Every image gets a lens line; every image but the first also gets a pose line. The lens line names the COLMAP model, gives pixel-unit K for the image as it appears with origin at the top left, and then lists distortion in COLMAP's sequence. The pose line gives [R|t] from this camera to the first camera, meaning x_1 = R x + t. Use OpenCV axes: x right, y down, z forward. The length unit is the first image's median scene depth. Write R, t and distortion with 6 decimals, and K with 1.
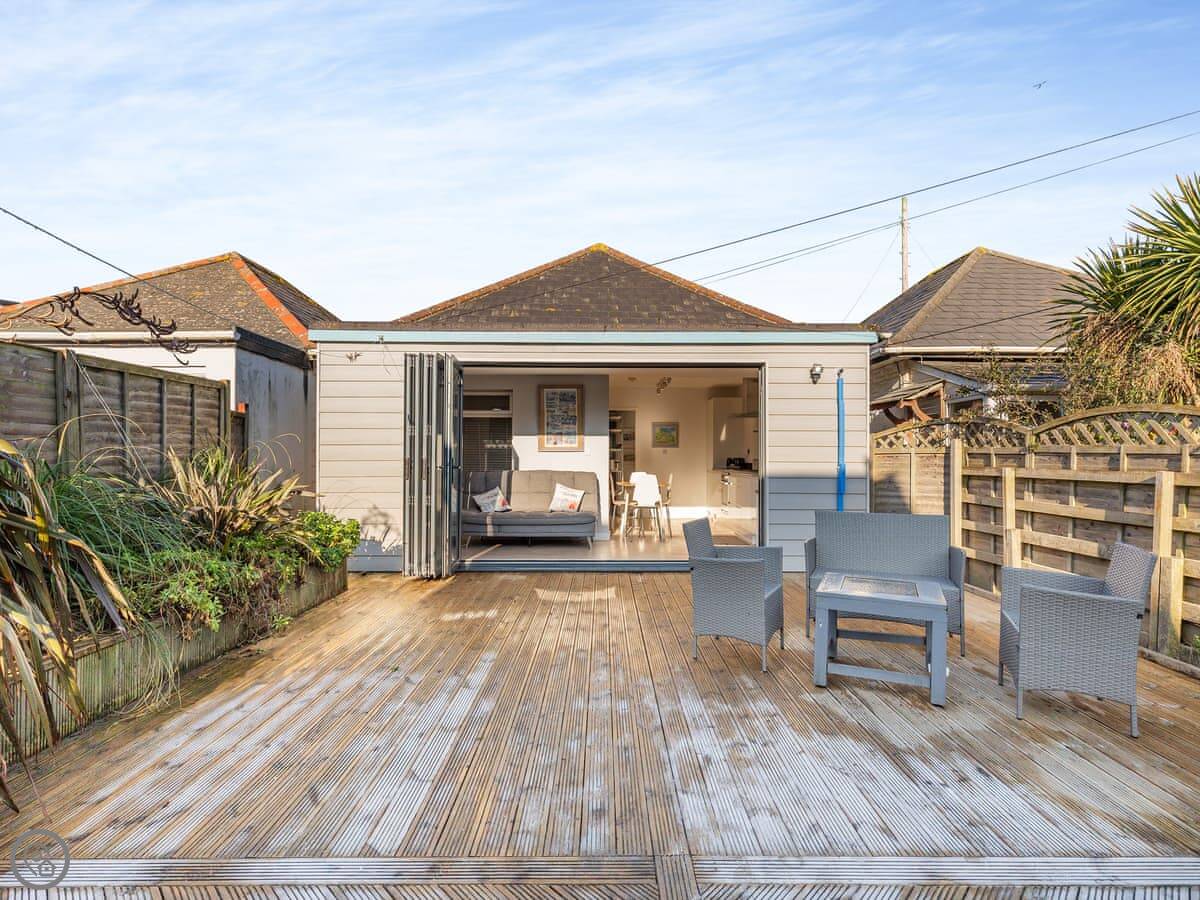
lens RADIAL K [[622.4, 0, 600.5], [0, 622.4, 453.1], [0, 0, 1]] dist [0.001674, 0.001641]
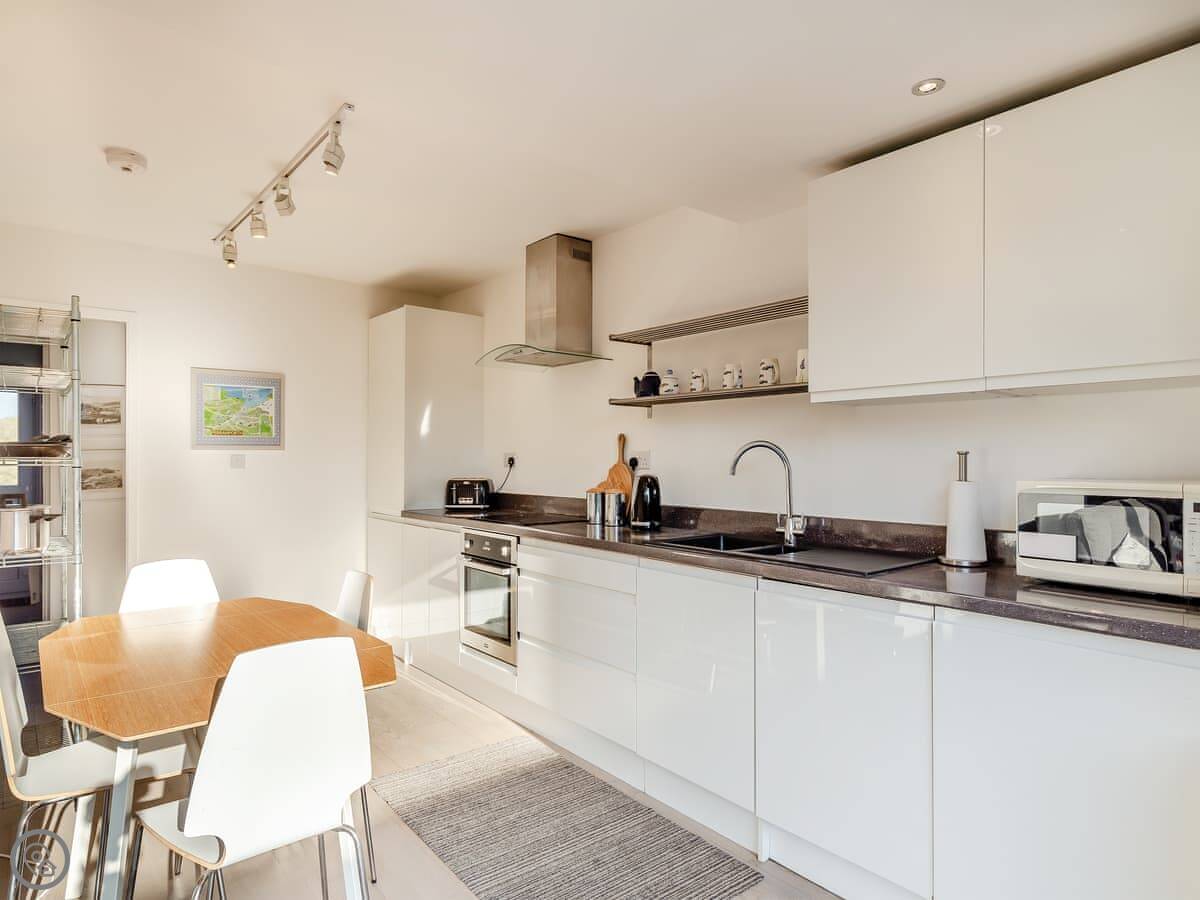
lens RADIAL K [[723.1, 0, 597.3], [0, 723.1, 457.1], [0, 0, 1]] dist [-0.003074, -0.000129]
pose [[0.784264, 0.002665, 0.620421, 0.017557], [-0.000699, 0.999994, -0.003411, -0.003593], [-0.620426, 0.002241, 0.784262, 0.593442]]
